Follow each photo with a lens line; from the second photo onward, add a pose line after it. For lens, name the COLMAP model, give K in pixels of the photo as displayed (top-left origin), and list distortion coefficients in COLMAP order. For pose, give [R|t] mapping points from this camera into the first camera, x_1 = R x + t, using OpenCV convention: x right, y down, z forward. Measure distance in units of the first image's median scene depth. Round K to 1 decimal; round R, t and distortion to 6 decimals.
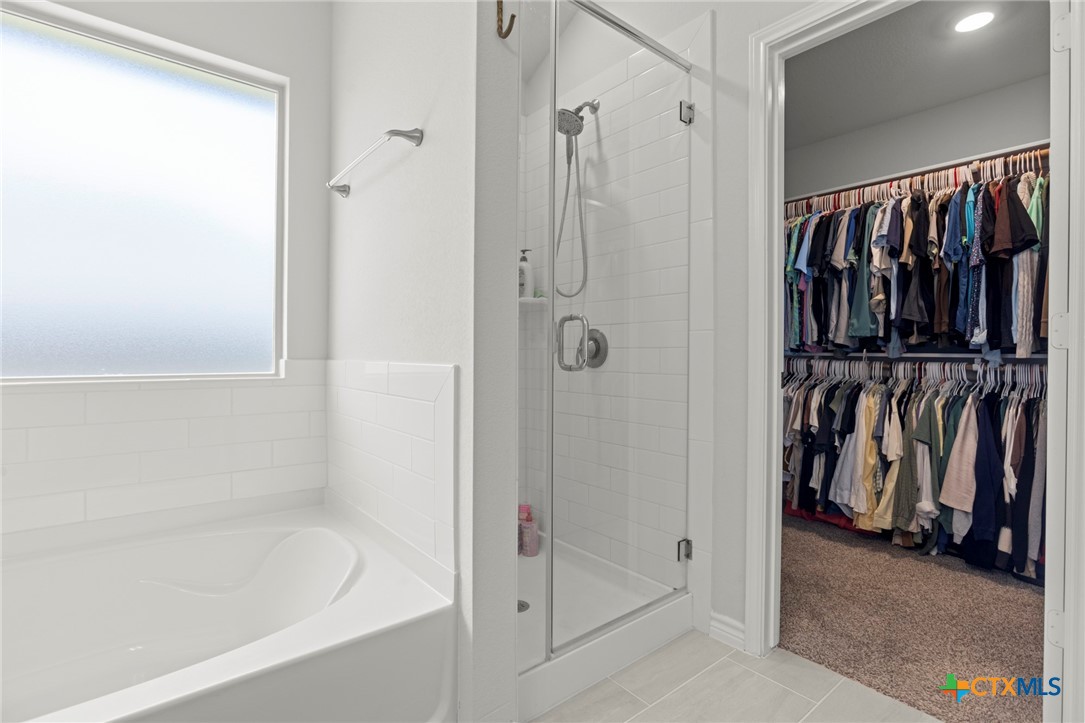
lens RADIAL K [[527.0, 0, 540.2], [0, 527.0, 354.4], [0, 0, 1]] dist [-0.033692, 0.014825]
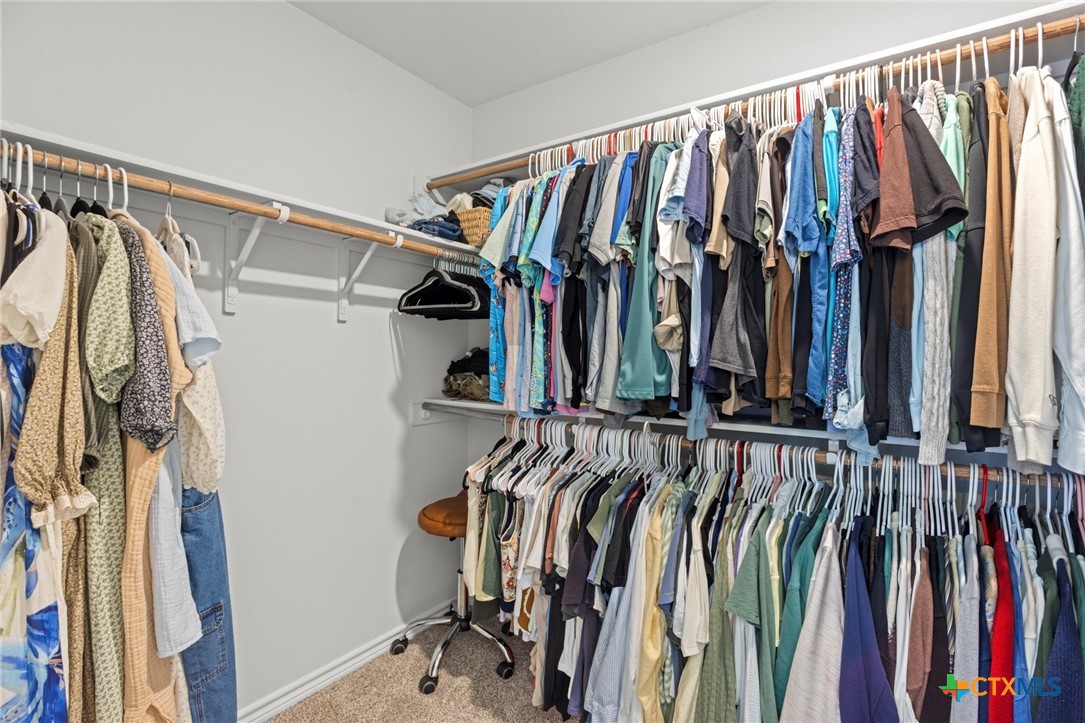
lens RADIAL K [[495.9, 0, 559.6], [0, 495.9, 352.4], [0, 0, 1]] dist [-0.040818, 0.018060]
pose [[0.960808, 0.002546, 0.277202, 0.419500], [-0.002486, 0.999997, -0.000567, -0.080005], [-0.277203, -0.000145, 0.960811, 0.576265]]
